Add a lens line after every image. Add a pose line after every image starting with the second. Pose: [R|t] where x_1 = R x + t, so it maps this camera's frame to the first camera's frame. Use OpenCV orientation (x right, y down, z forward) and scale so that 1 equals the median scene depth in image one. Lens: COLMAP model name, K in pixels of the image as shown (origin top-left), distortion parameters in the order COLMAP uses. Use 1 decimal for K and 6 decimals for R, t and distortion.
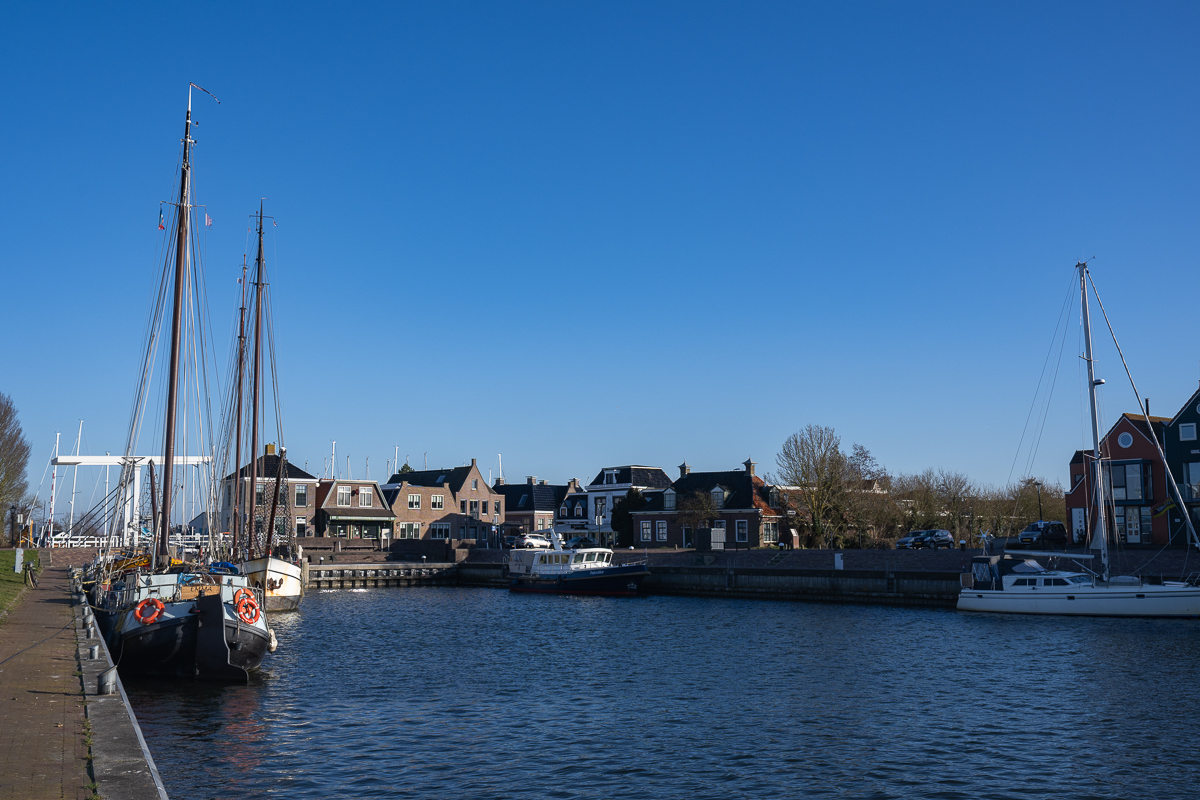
lens RADIAL K [[1359.4, 0, 599.7], [0, 1359.4, 405.0], [0, 0, 1]] dist [-0.030943, 0.000000]
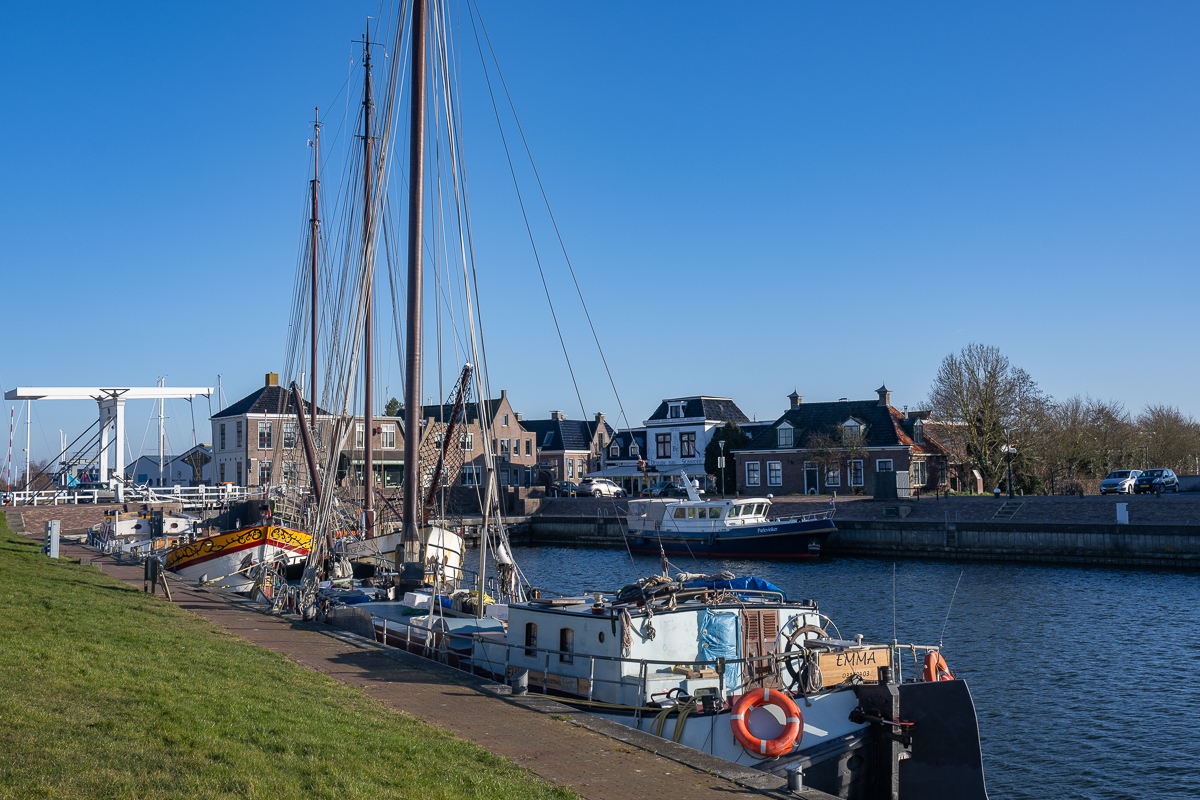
lens RADIAL K [[1337.5, 0, 601.1], [0, 1337.5, 395.2], [0, 0, 1]] dist [-0.016850, 0.000000]
pose [[0.995063, -0.007069, 0.098994, -0.144421], [0.003191, 0.999223, 0.039286, 0.013150], [-0.099195, -0.038776, 0.994312, 0.209051]]
